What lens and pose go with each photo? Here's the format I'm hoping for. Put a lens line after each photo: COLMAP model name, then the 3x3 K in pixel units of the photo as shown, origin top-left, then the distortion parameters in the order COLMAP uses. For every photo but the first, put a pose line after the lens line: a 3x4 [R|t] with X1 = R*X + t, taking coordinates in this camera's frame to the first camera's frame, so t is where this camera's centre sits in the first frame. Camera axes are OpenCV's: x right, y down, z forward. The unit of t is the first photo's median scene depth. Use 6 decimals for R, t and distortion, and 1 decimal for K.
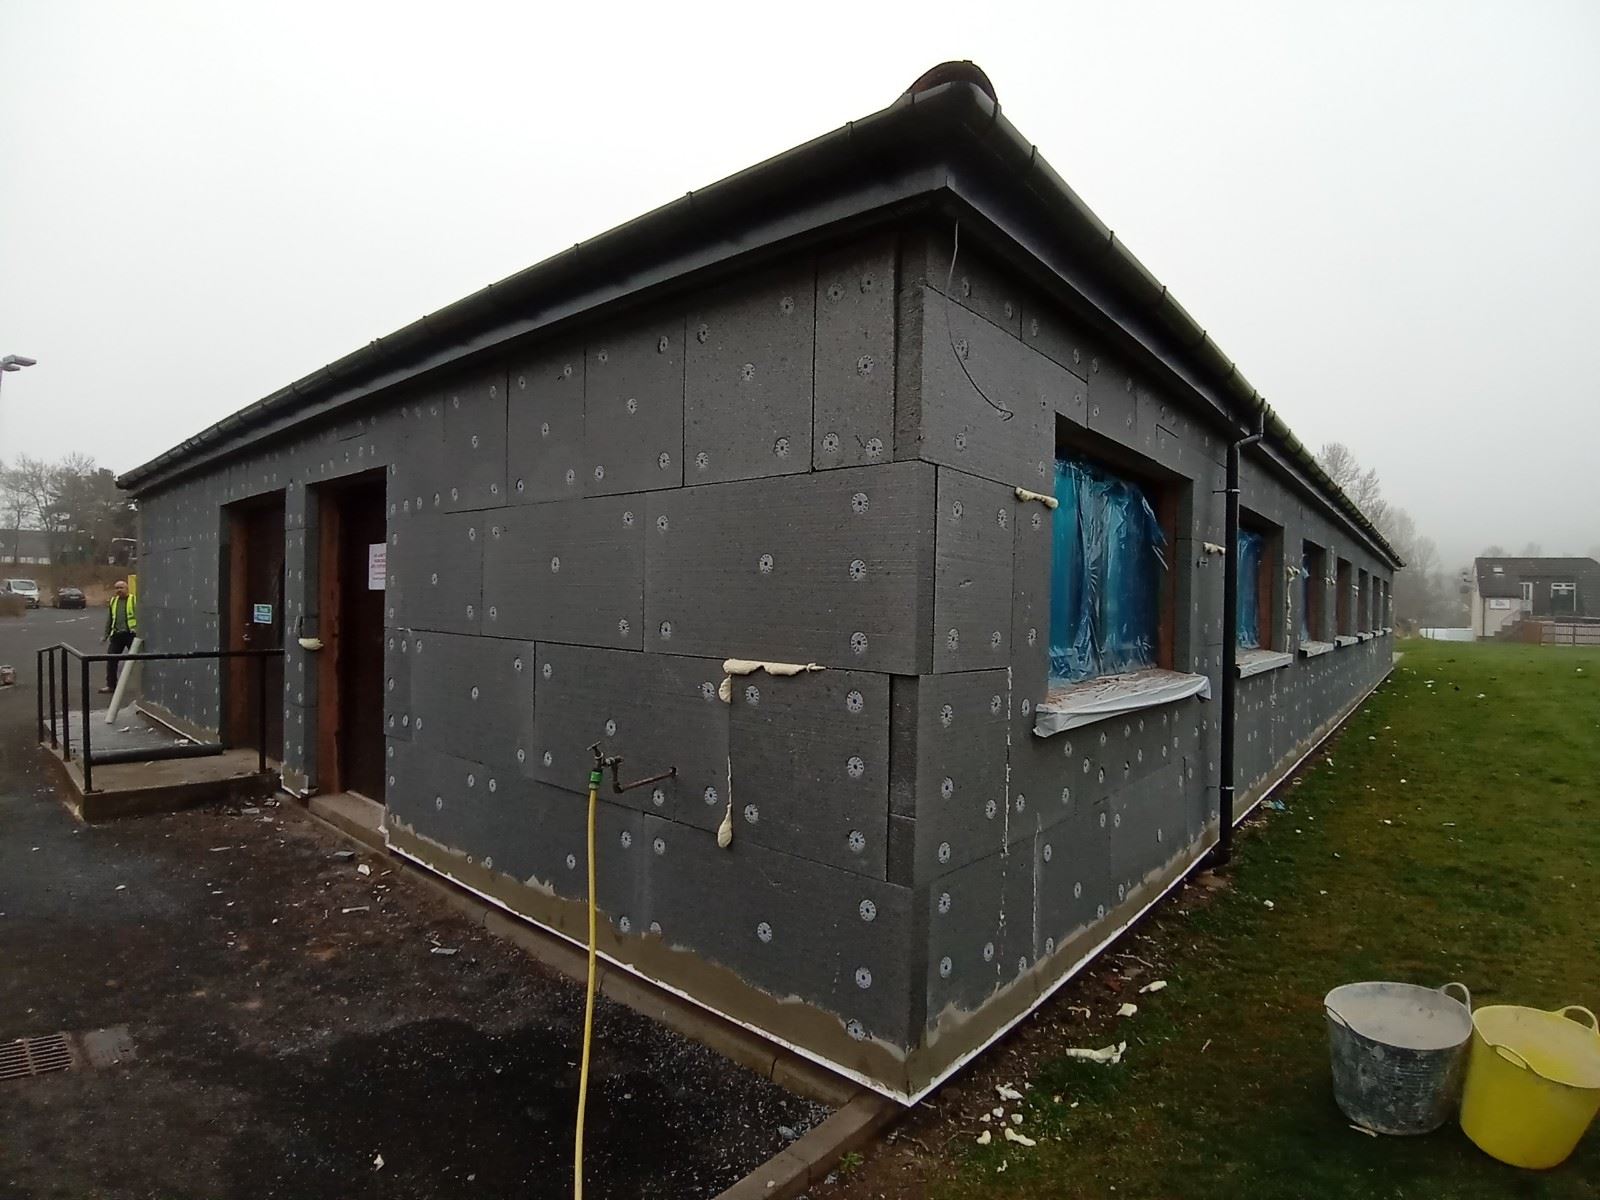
lens RADIAL K [[756.7, 0, 791.3], [0, 756.7, 599.9], [0, 0, 1]] dist [-0.031601, -0.020198]
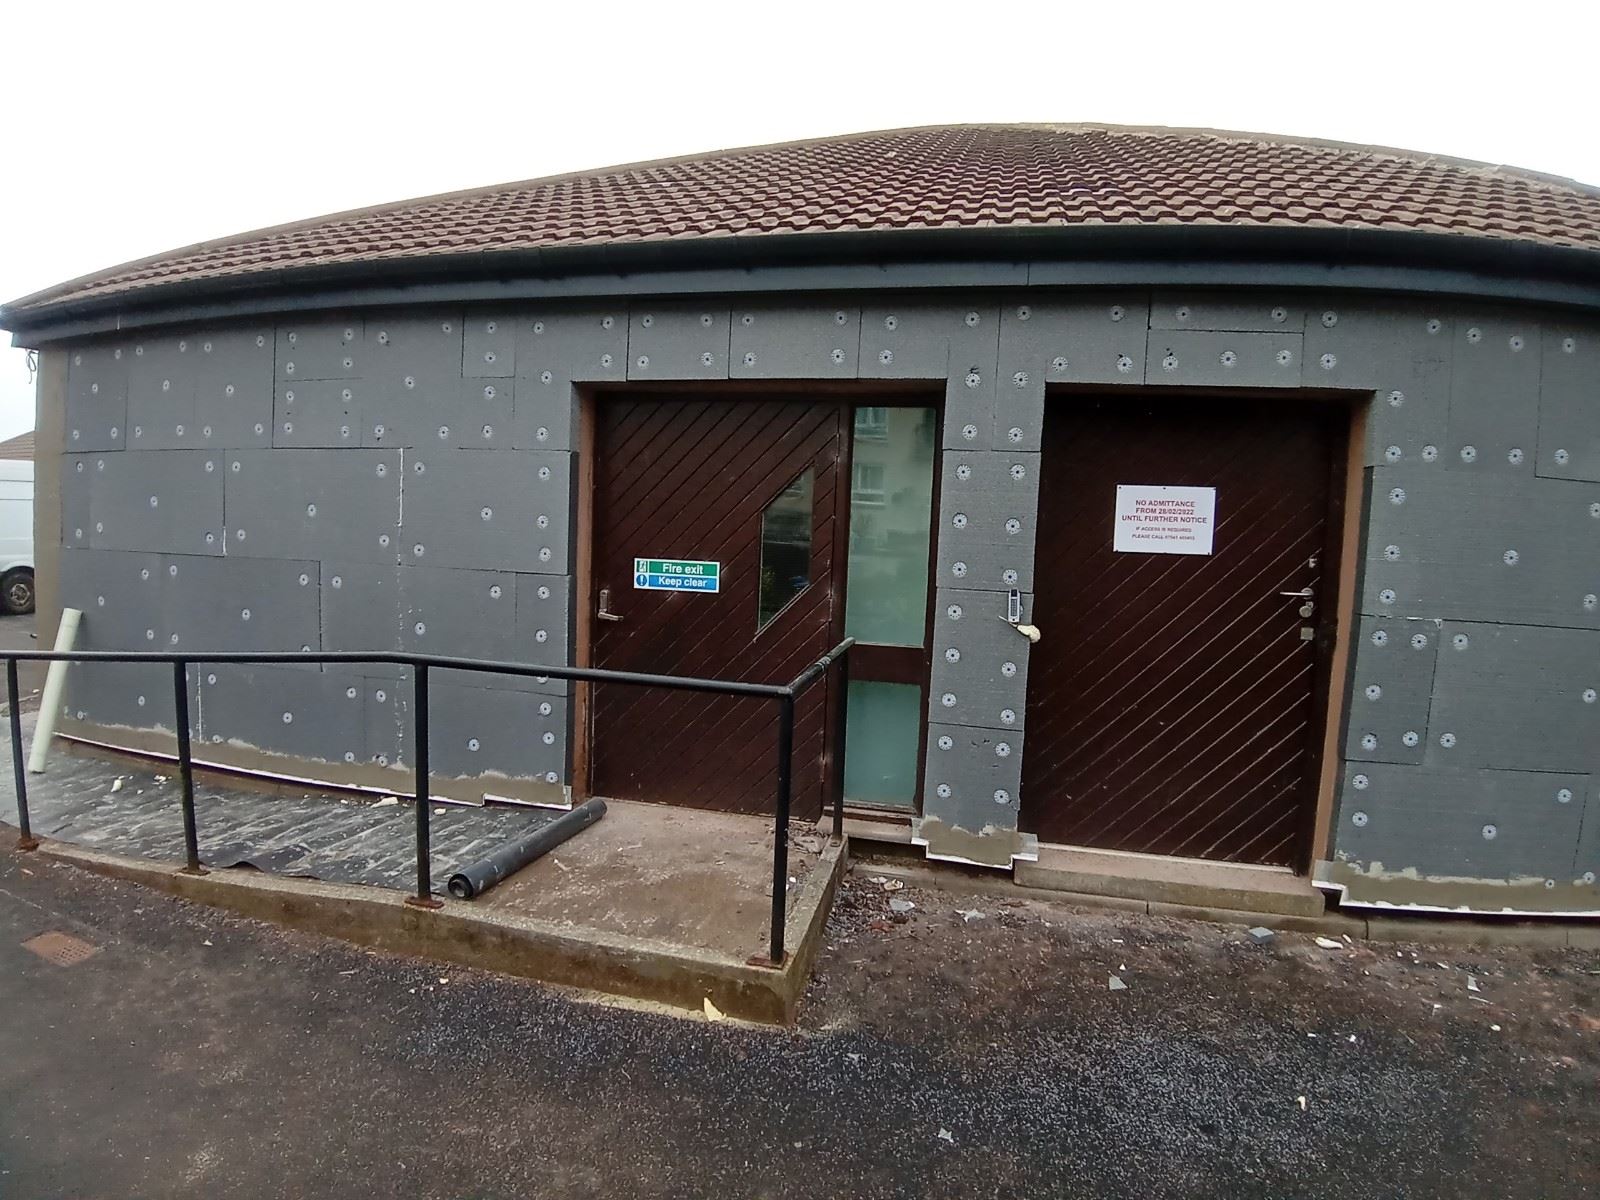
lens RADIAL K [[756.7, 0, 791.3], [0, 756.7, 599.9], [0, 0, 1]] dist [-0.031601, -0.020198]
pose [[0.869691, -0.017544, 0.493284, -1.311329], [-0.026629, 0.996245, 0.082381, -0.022142], [-0.492877, -0.084781, 0.865959, 0.622471]]
